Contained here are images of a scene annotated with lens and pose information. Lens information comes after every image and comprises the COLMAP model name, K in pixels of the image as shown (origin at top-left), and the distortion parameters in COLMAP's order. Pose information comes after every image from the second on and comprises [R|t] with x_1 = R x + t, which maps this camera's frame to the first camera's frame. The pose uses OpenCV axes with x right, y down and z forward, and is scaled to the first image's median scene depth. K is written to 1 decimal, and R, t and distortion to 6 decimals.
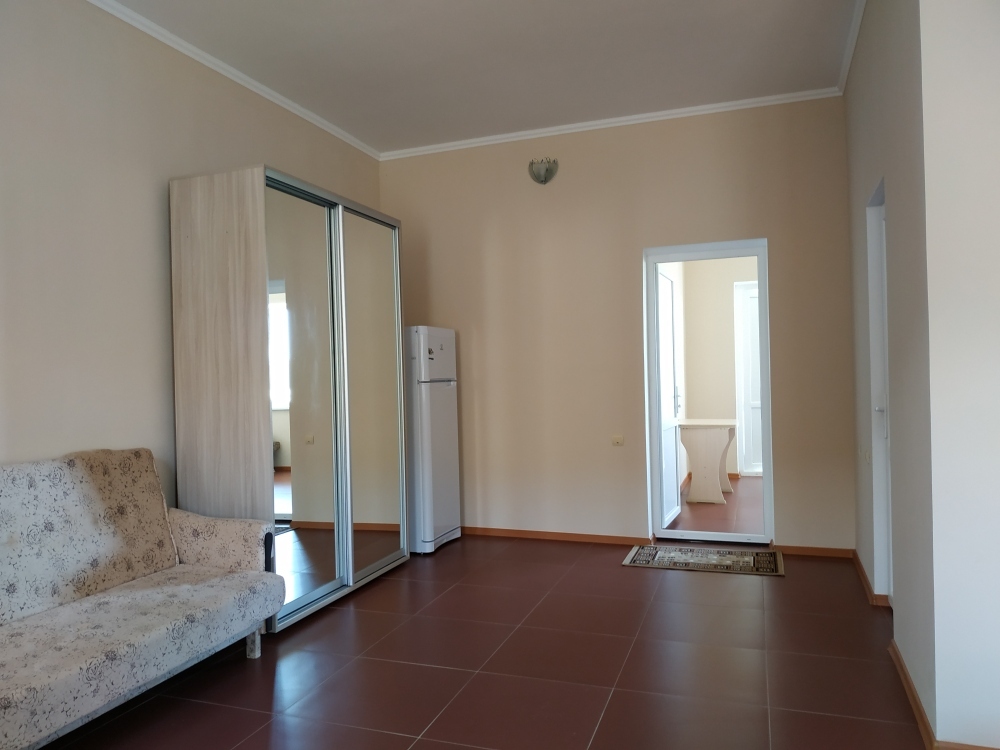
lens RADIAL K [[730.4, 0, 512.7], [0, 730.4, 371.2], [0, 0, 1]] dist [0.039437, -0.063318]
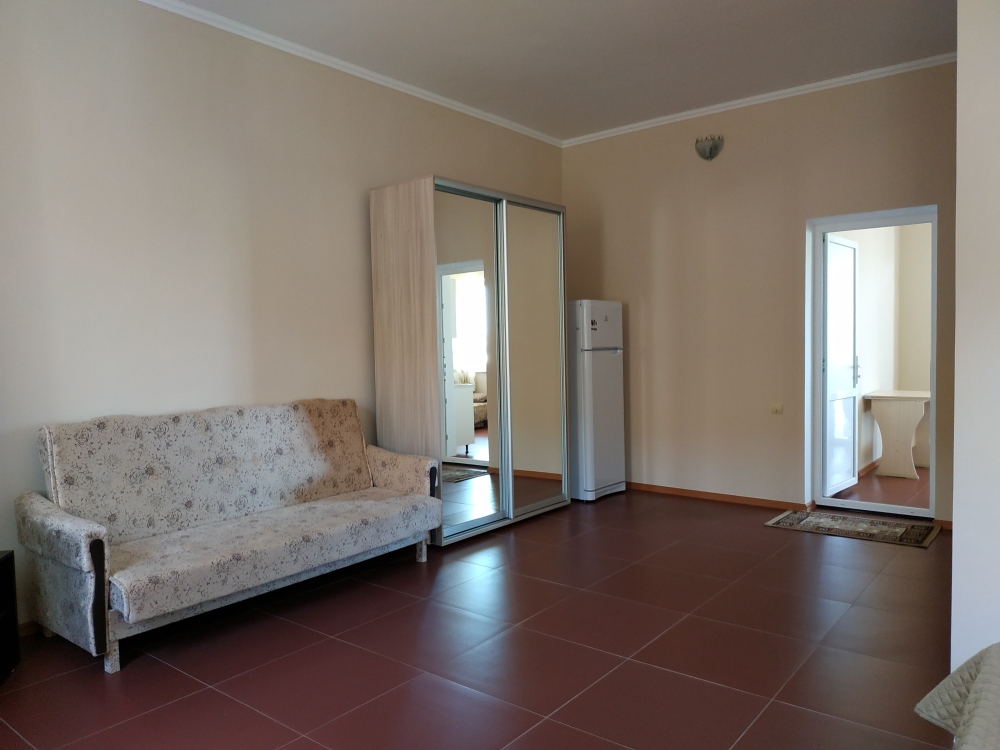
lens RADIAL K [[740.1, 0, 522.5], [0, 740.1, 374.0], [0, 0, 1]] dist [0.083447, -0.164969]
pose [[0.947931, 0.020225, -0.317834, 0.210748], [-0.003825, 0.998633, 0.052138, -0.010529], [0.318454, -0.048207, 0.946712, -0.161062]]
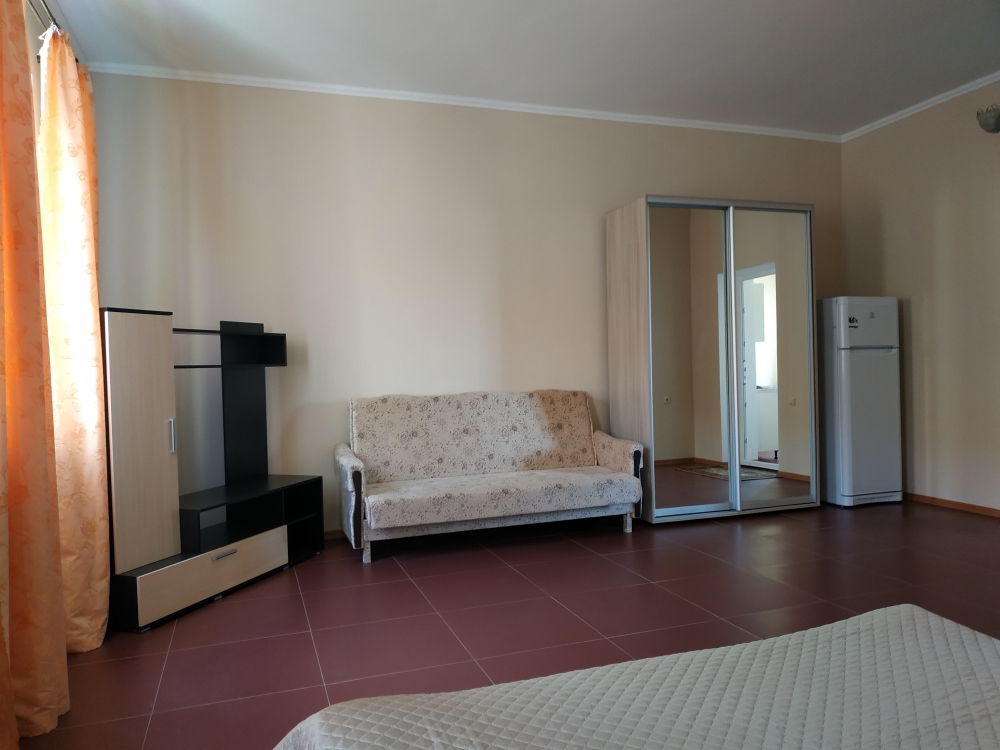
lens RADIAL K [[737.0, 0, 500.0], [0, 737.0, 375.0], [0, 0, 1]] dist [0.080621, -0.155506]
pose [[0.619418, 0.016774, -0.784882, 0.612367], [0.012049, 0.999451, 0.030868, 0.019021], [0.784969, -0.028577, 0.618876, -0.117659]]
